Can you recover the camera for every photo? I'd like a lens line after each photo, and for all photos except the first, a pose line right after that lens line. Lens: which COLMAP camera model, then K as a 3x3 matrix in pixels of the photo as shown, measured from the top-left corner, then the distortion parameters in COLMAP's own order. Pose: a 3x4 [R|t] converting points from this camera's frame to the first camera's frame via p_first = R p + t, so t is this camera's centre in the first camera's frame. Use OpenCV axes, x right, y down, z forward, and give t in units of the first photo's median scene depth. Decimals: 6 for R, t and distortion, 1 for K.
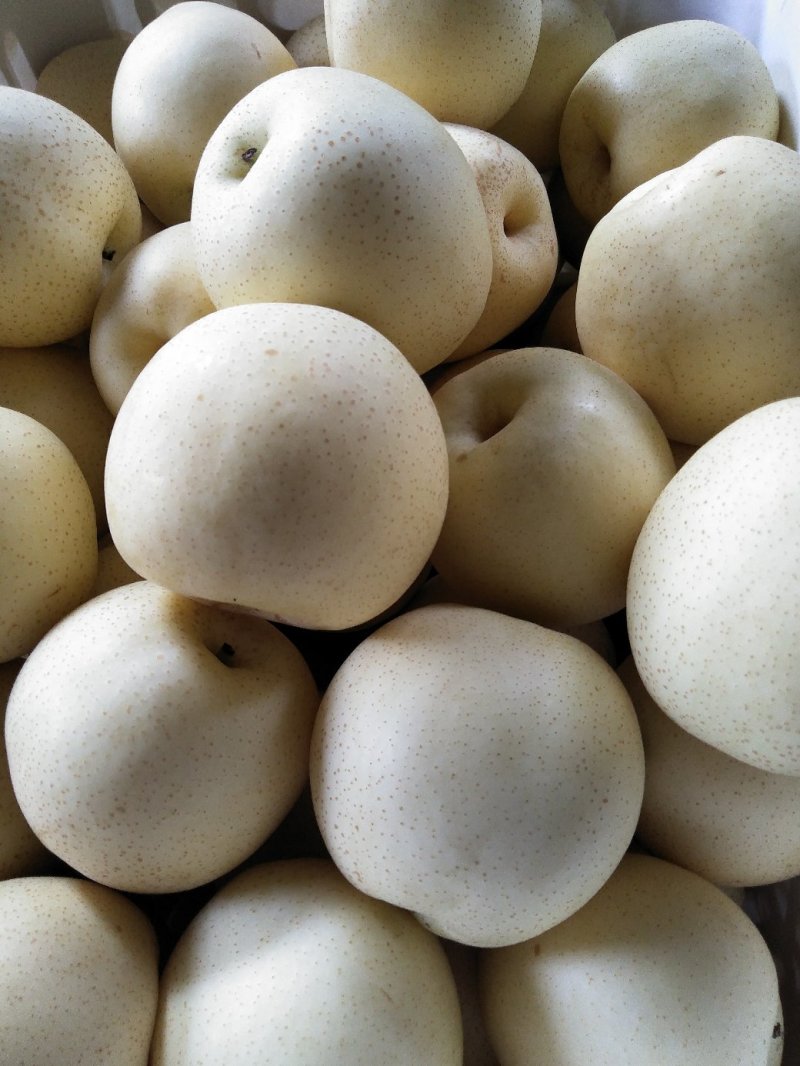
lens RADIAL K [[817.3, 0, 400.0], [0, 817.3, 533.0], [0, 0, 1]] dist [0.001959, -0.008070]
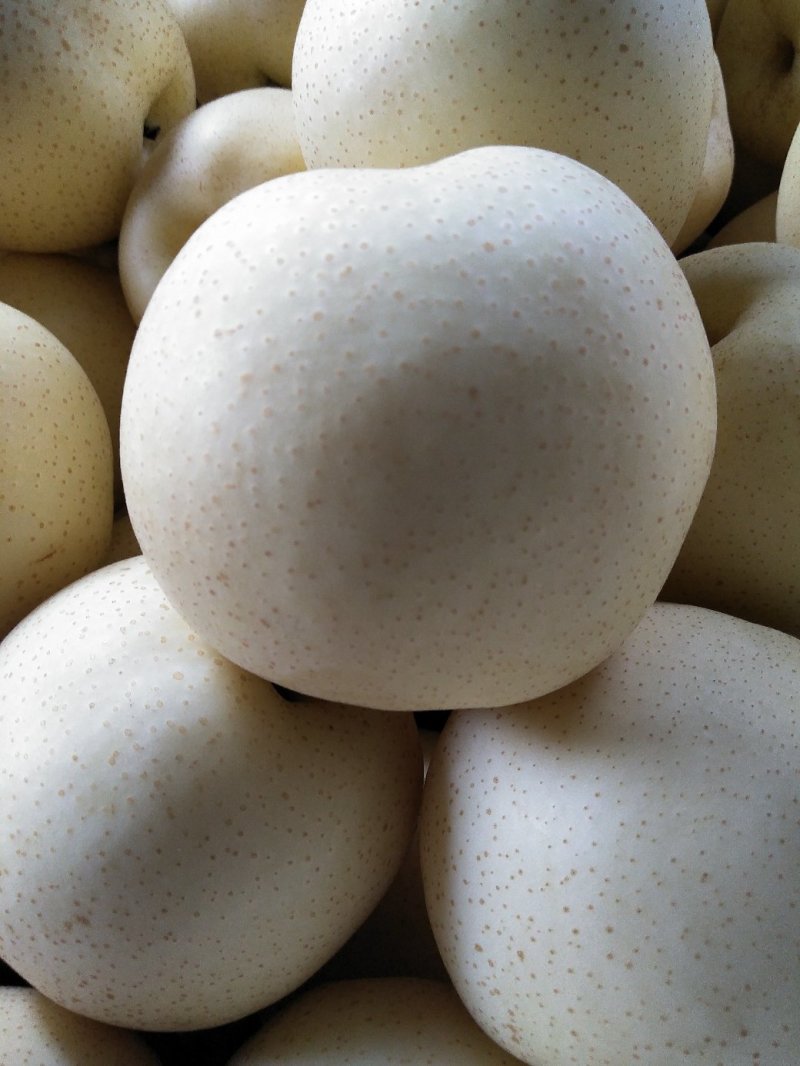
lens RADIAL K [[830.2, 0, 400.0], [0, 830.2, 533.0], [0, 0, 1]] dist [-0.048639, 0.041554]
pose [[0.999033, 0.036548, -0.024457, -0.115091], [-0.037788, 0.997915, -0.052333, 0.075212], [0.022493, 0.053206, 0.998330, 0.324669]]
